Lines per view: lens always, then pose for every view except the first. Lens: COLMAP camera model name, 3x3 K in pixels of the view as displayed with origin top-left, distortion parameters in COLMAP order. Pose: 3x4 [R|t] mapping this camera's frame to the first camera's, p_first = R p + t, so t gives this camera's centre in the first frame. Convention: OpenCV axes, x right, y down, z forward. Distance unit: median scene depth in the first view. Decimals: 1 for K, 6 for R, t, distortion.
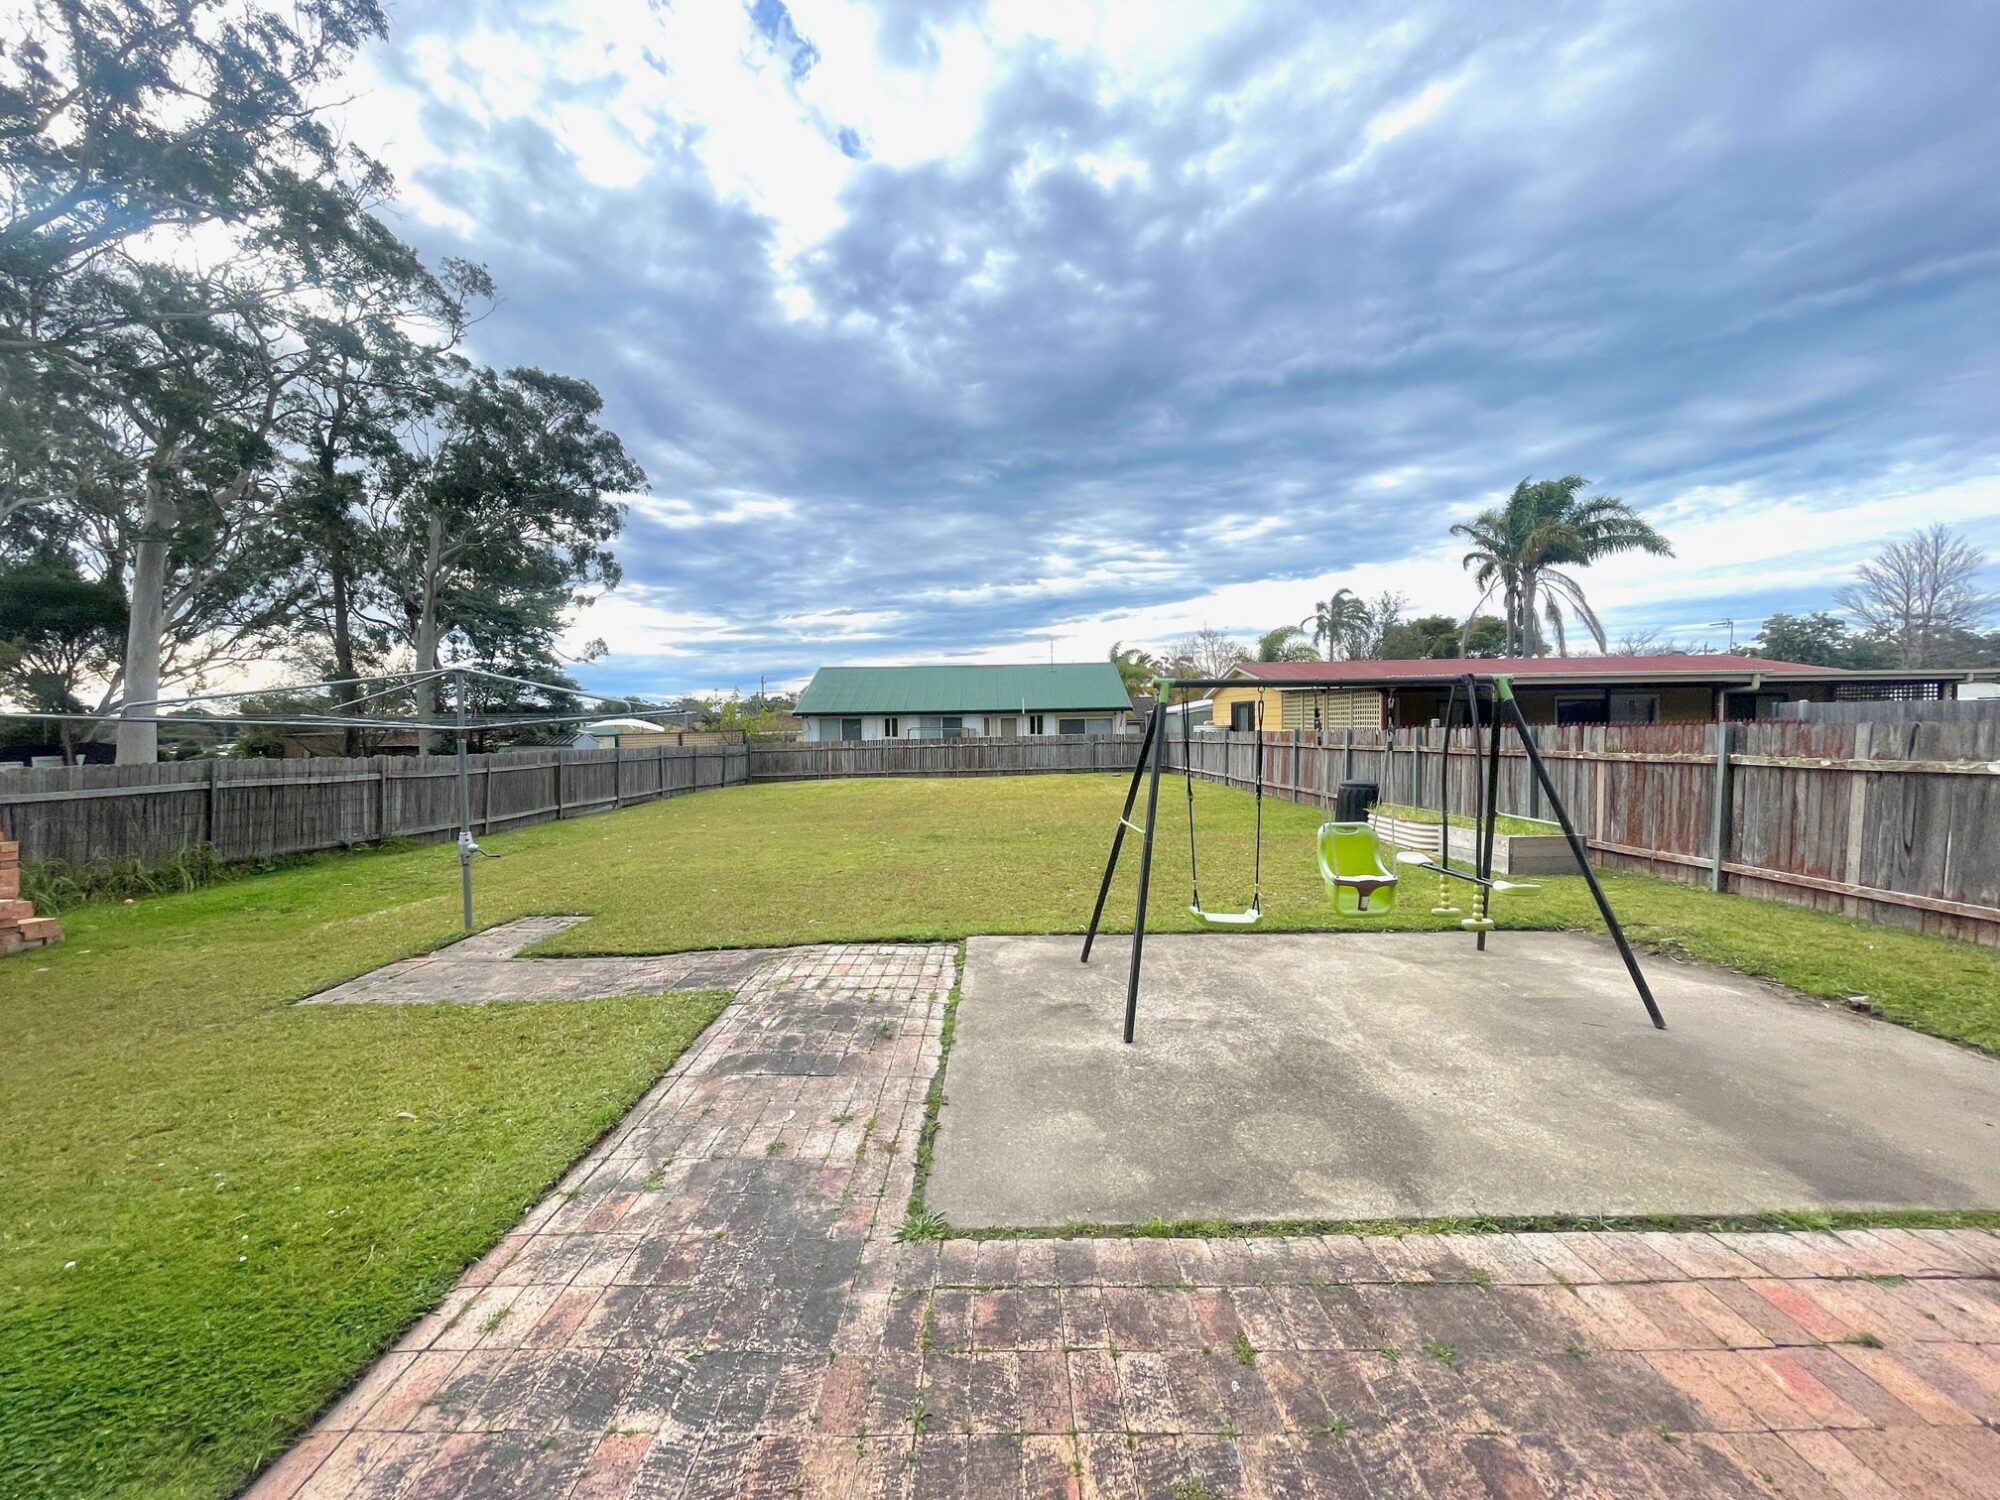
lens RADIAL K [[800.5, 0, 985.8], [0, 800.5, 753.5], [0, 0, 1]] dist [-0.002718, -0.000642]
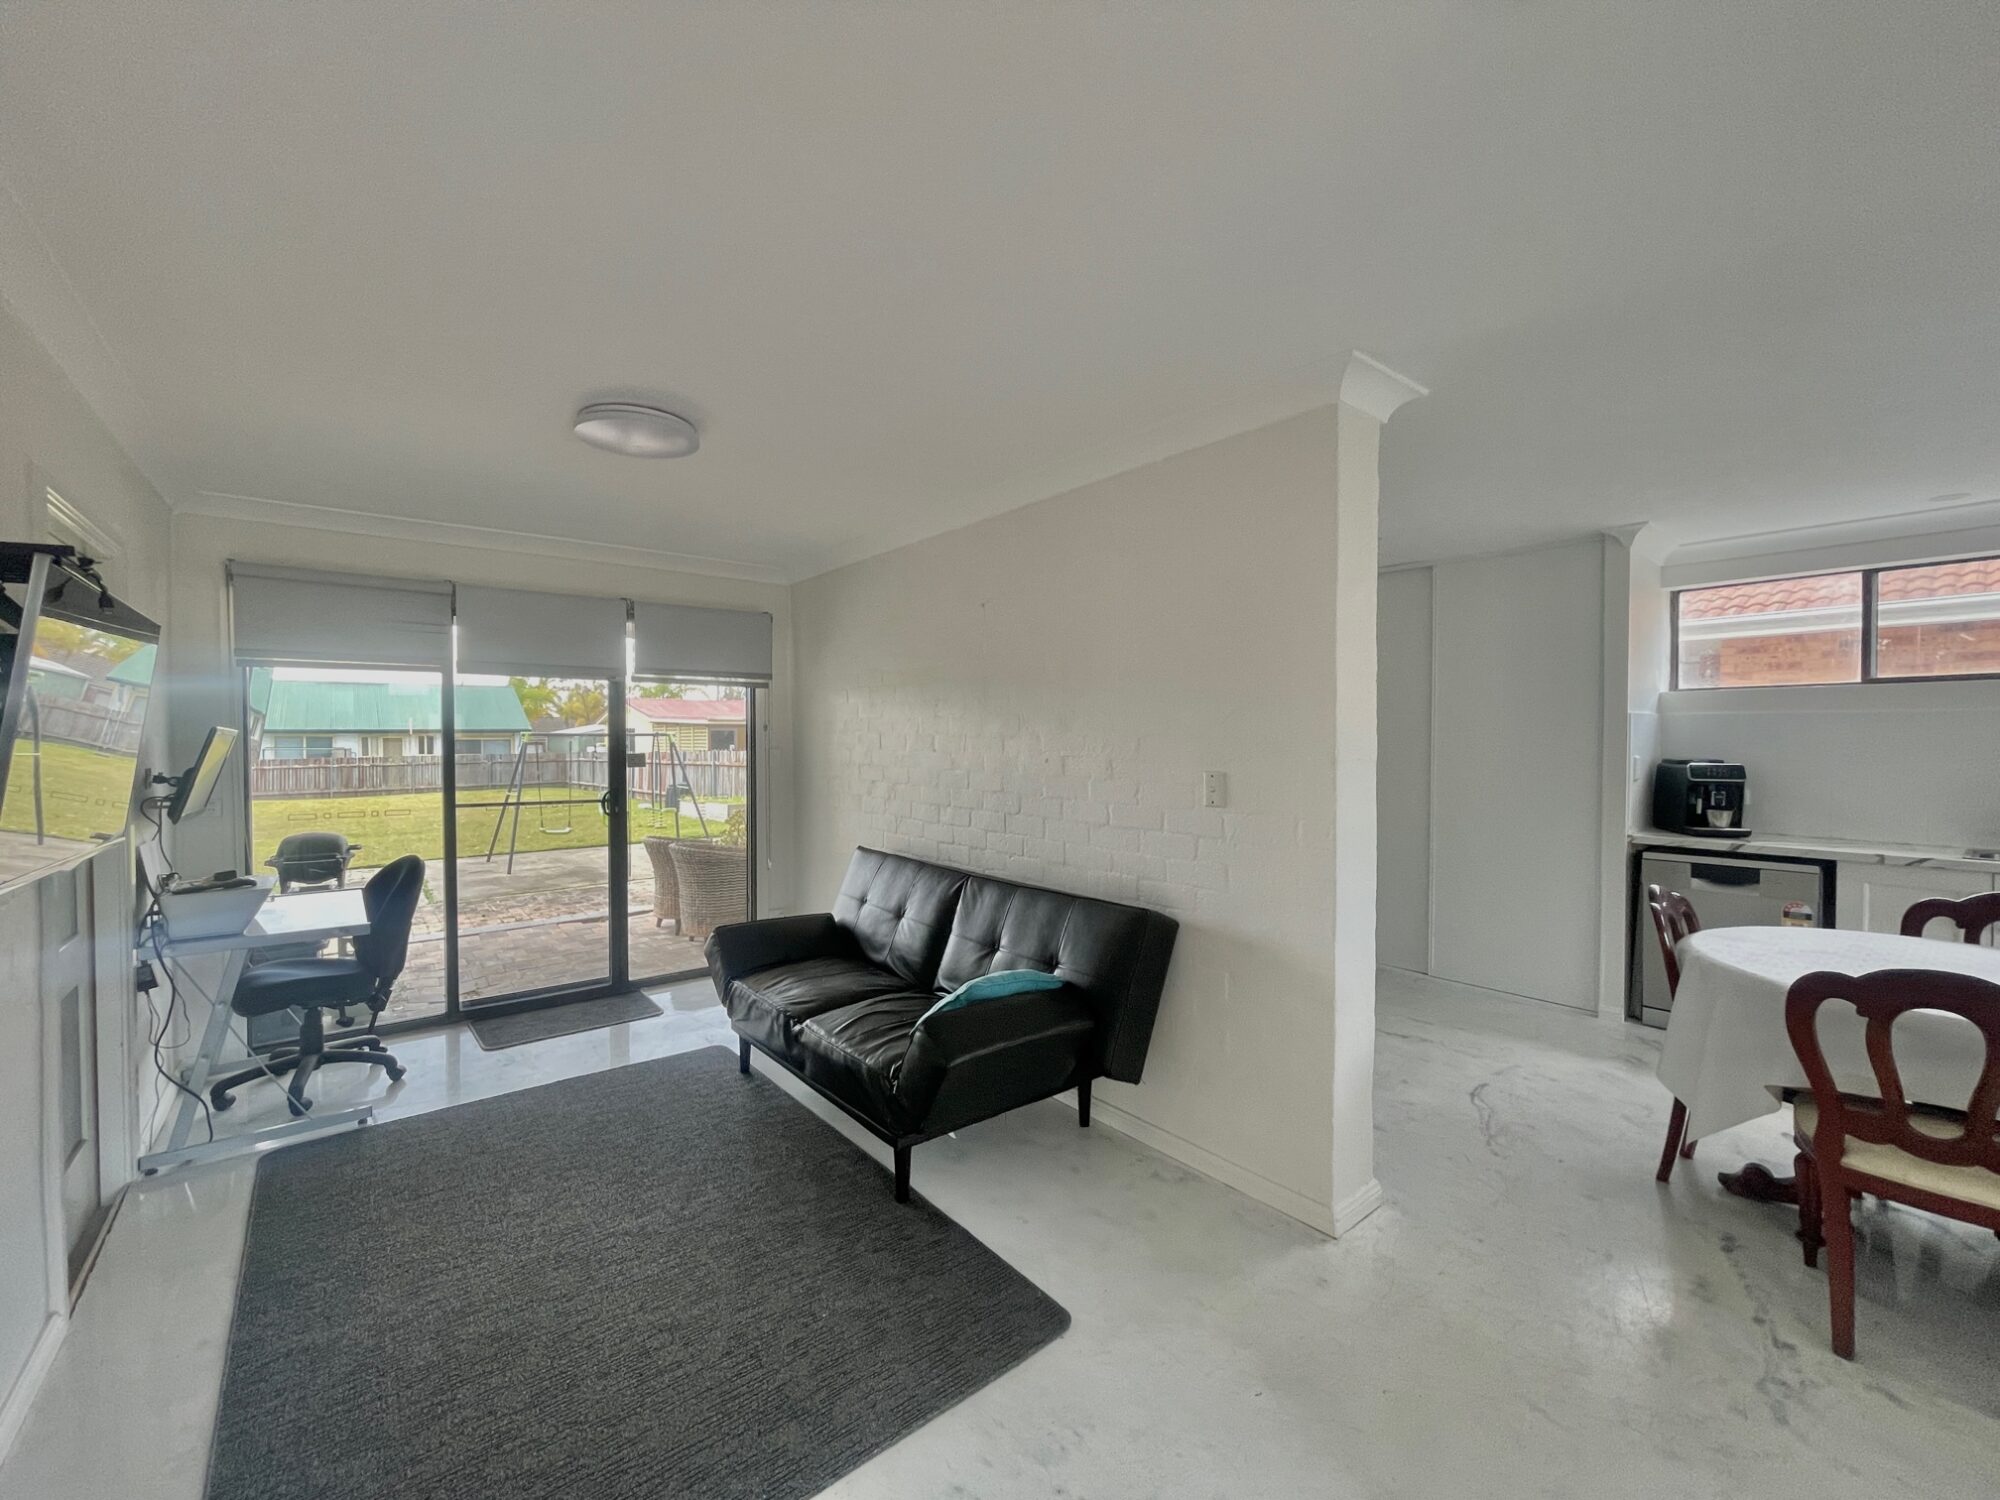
lens RADIAL K [[800.5, 0, 985.8], [0, 800.5, 753.5], [0, 0, 1]] dist [-0.002718, -0.000642]
pose [[0.772554, -0.003725, 0.634938, -0.034761], [0.012096, 0.999888, -0.008853, -0.006740], [-0.634834, 0.014520, 0.772512, -0.261644]]
